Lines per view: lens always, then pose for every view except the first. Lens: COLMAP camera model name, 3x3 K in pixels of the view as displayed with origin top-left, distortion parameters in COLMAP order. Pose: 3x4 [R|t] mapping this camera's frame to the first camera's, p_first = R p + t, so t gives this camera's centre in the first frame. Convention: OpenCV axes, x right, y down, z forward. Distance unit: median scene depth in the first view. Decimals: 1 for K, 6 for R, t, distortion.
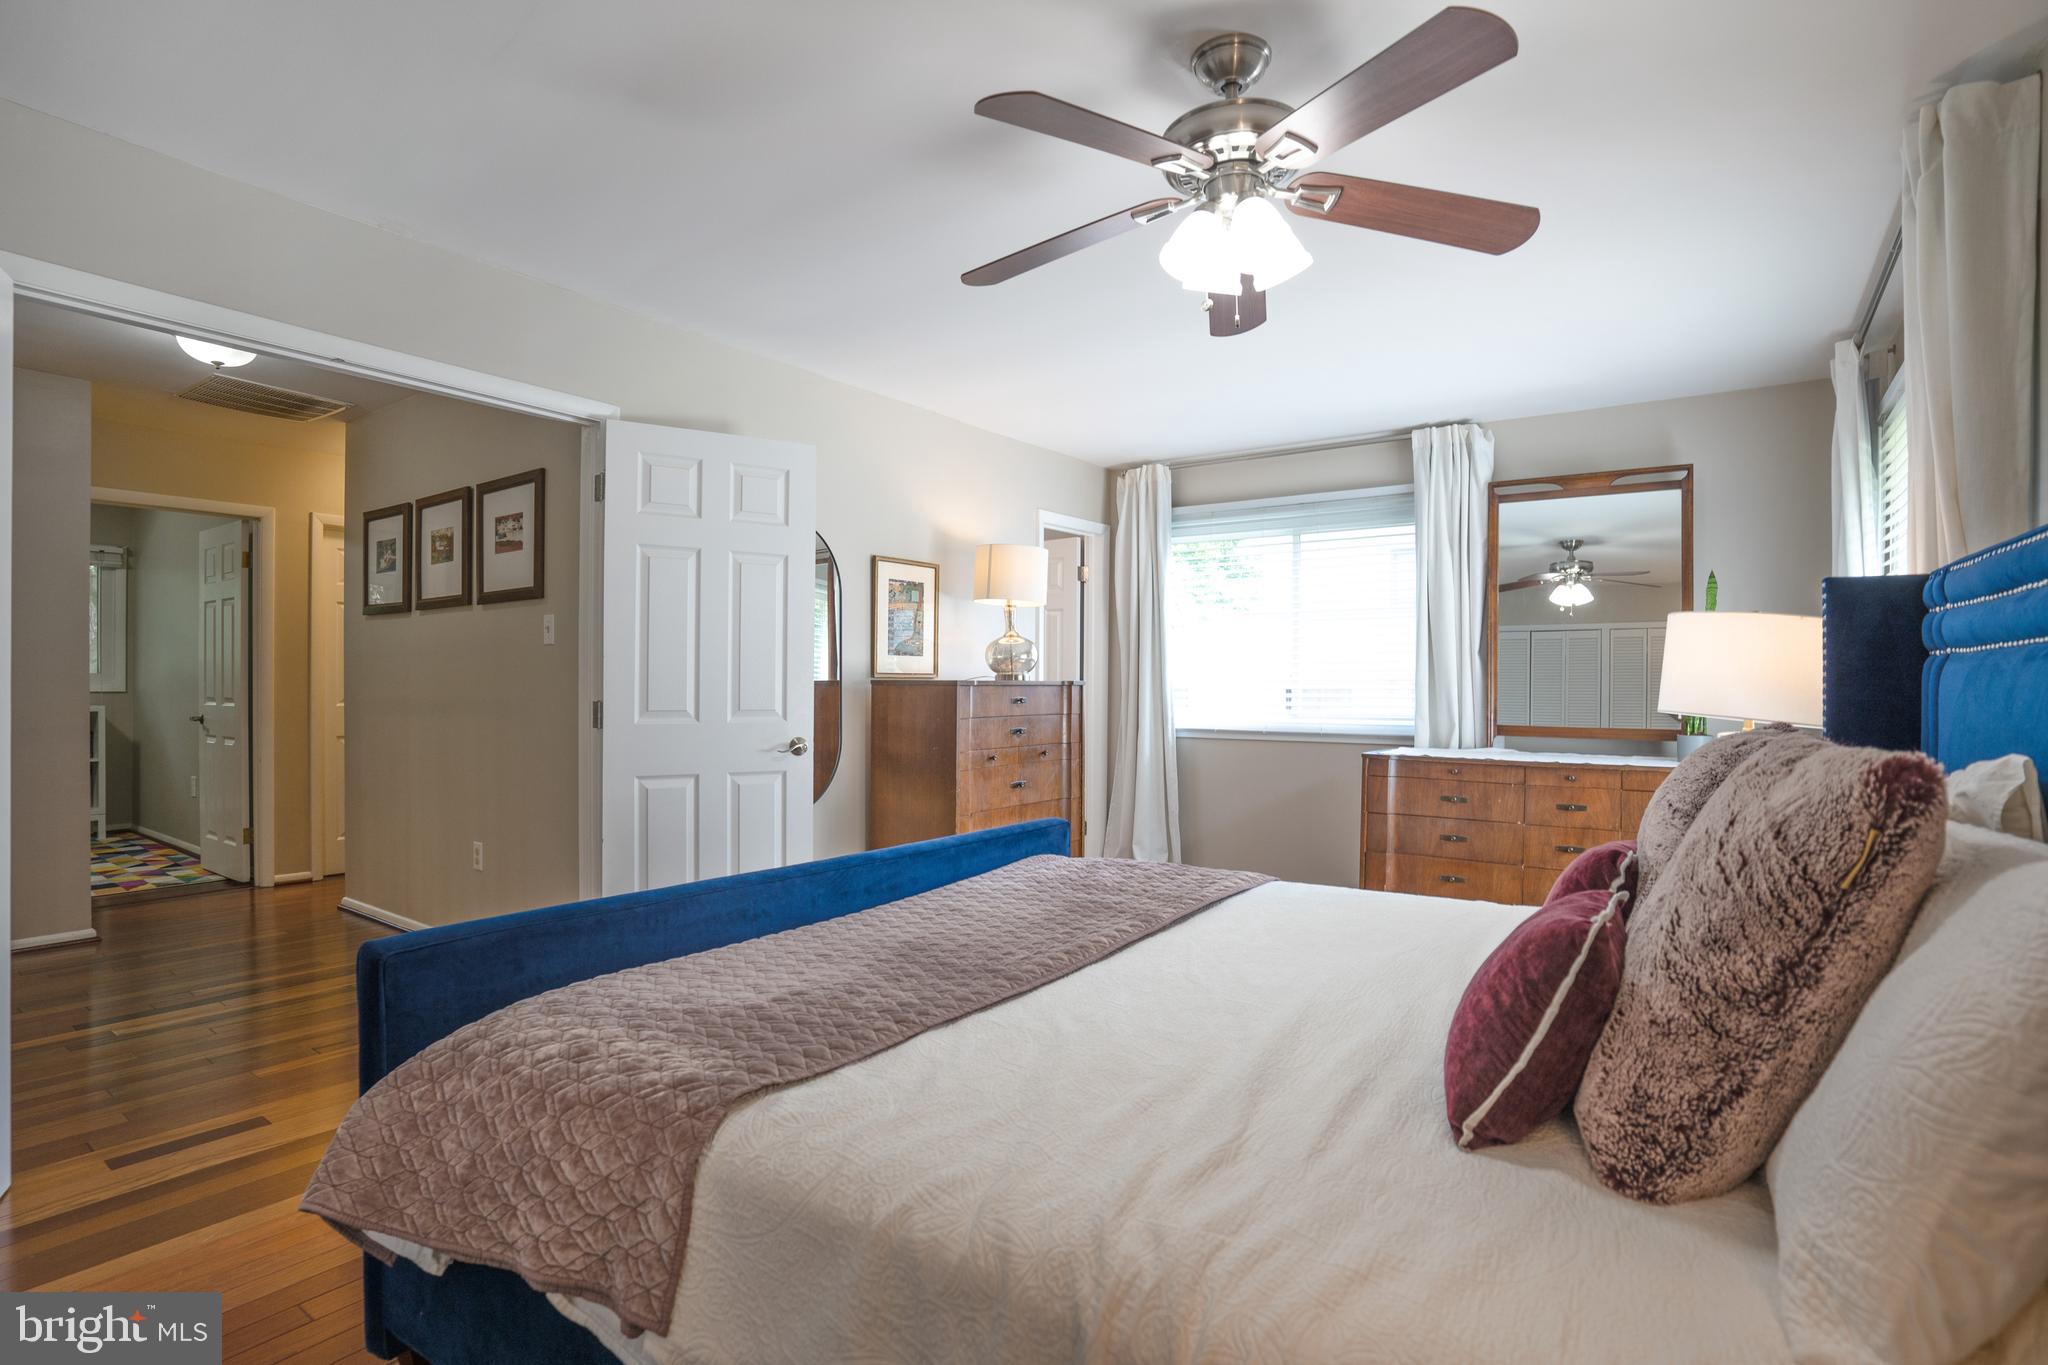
lens RADIAL K [[1006.6, 0, 1024.8], [0, 1006.6, 688.5], [0, 0, 1]] dist [-0.061821, 0.019574]
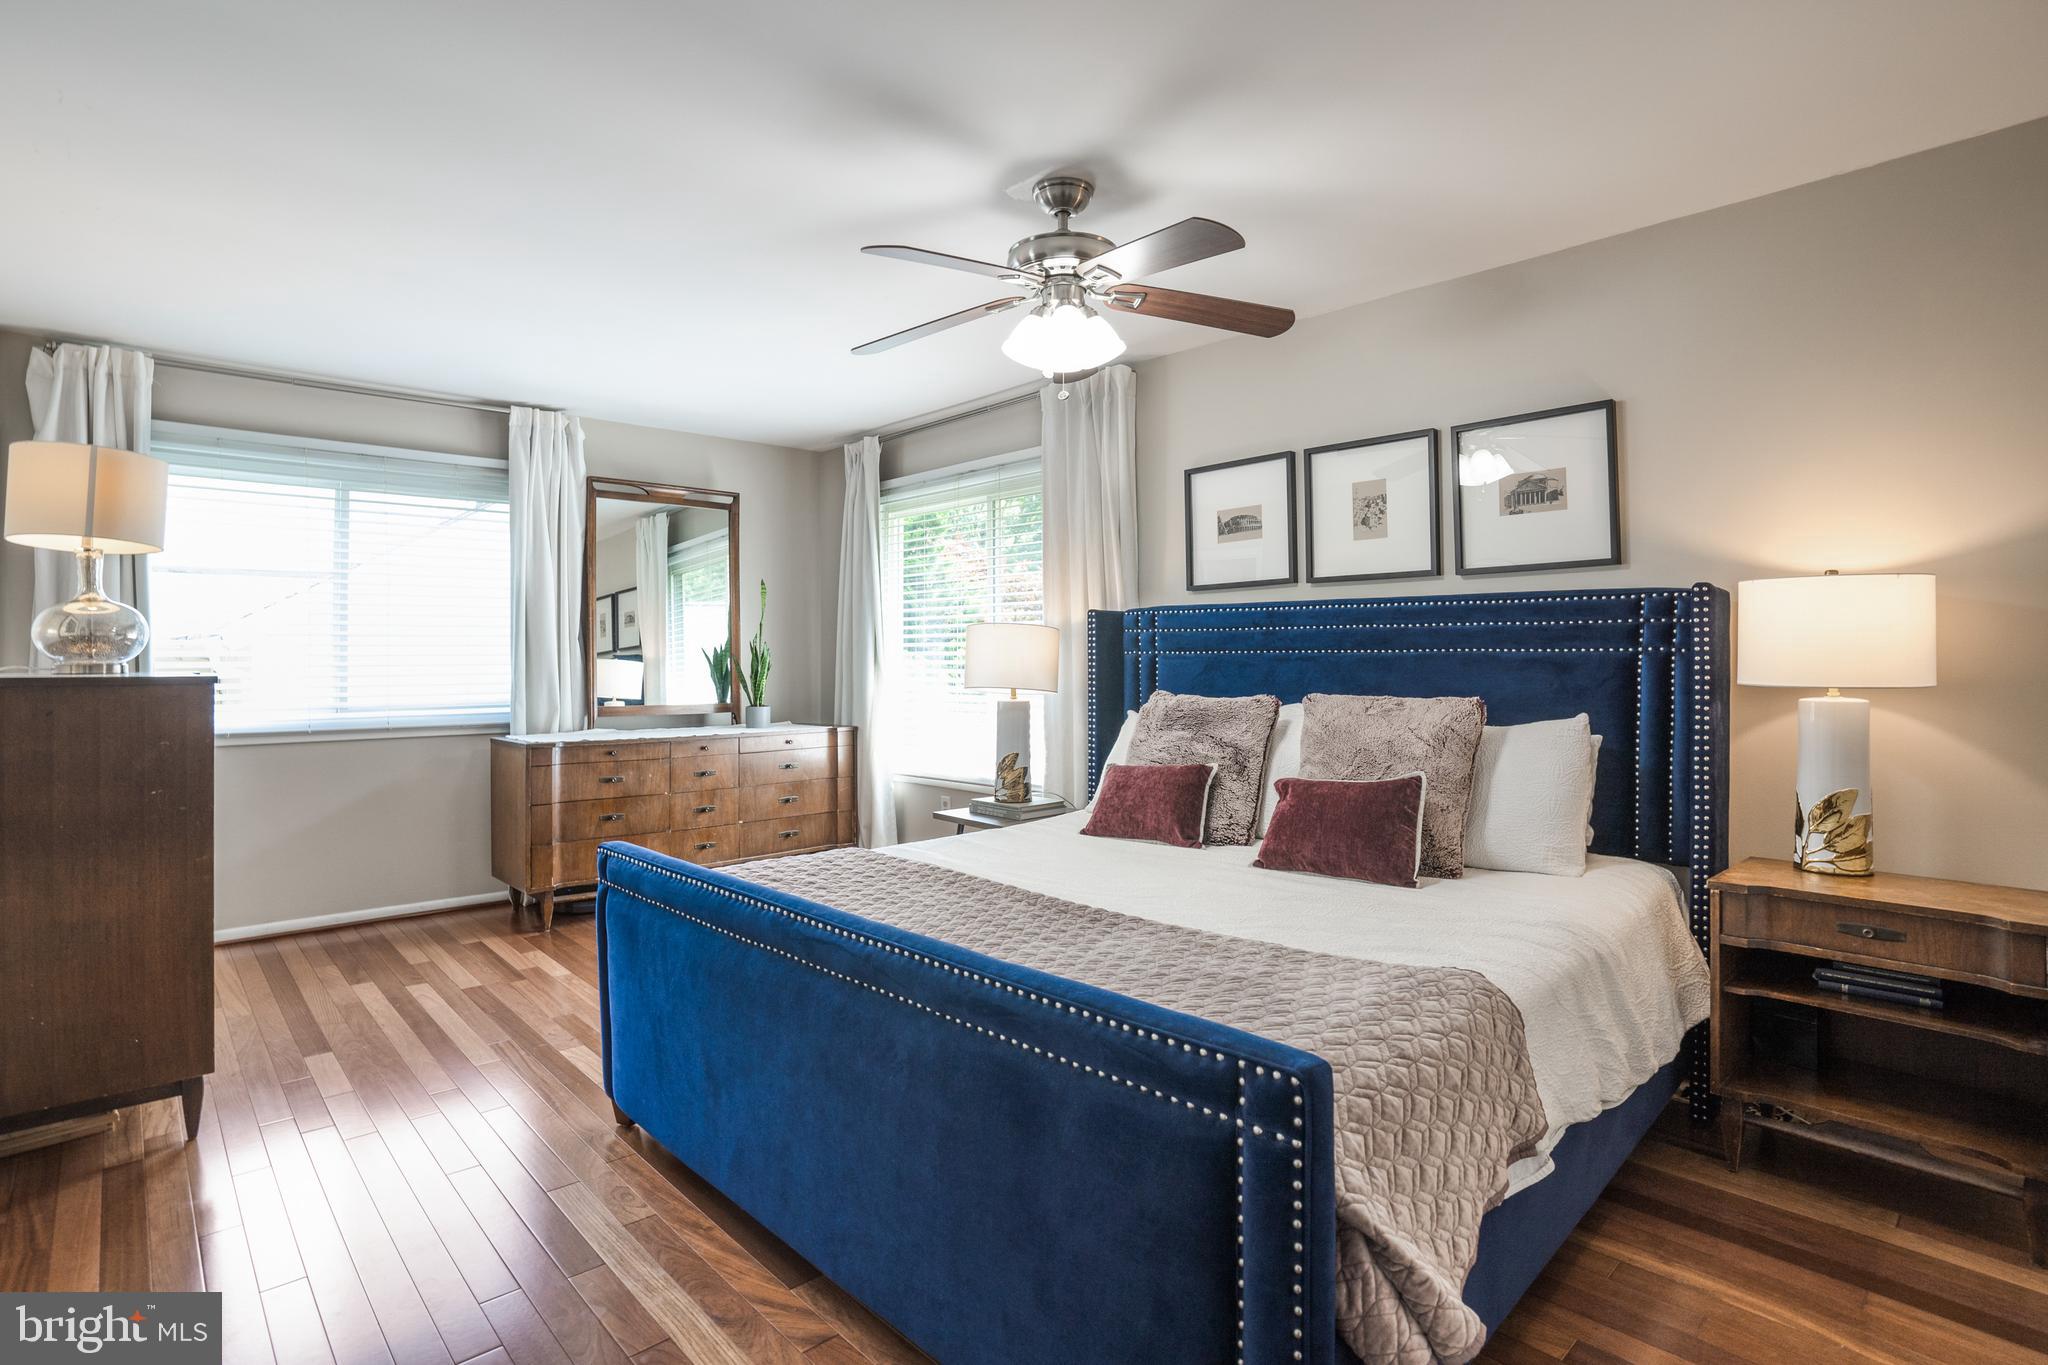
lens RADIAL K [[1006.6, 0, 1020.2], [0, 1006.6, 637.5], [0, 0, 1]] dist [-0.061821, 0.019574]
pose [[0.210648, 0.014316, 0.977457, -0.450102], [0.009668, 0.999813, -0.016727, -0.014563], [-0.977514, 0.012973, 0.210470, 0.325730]]
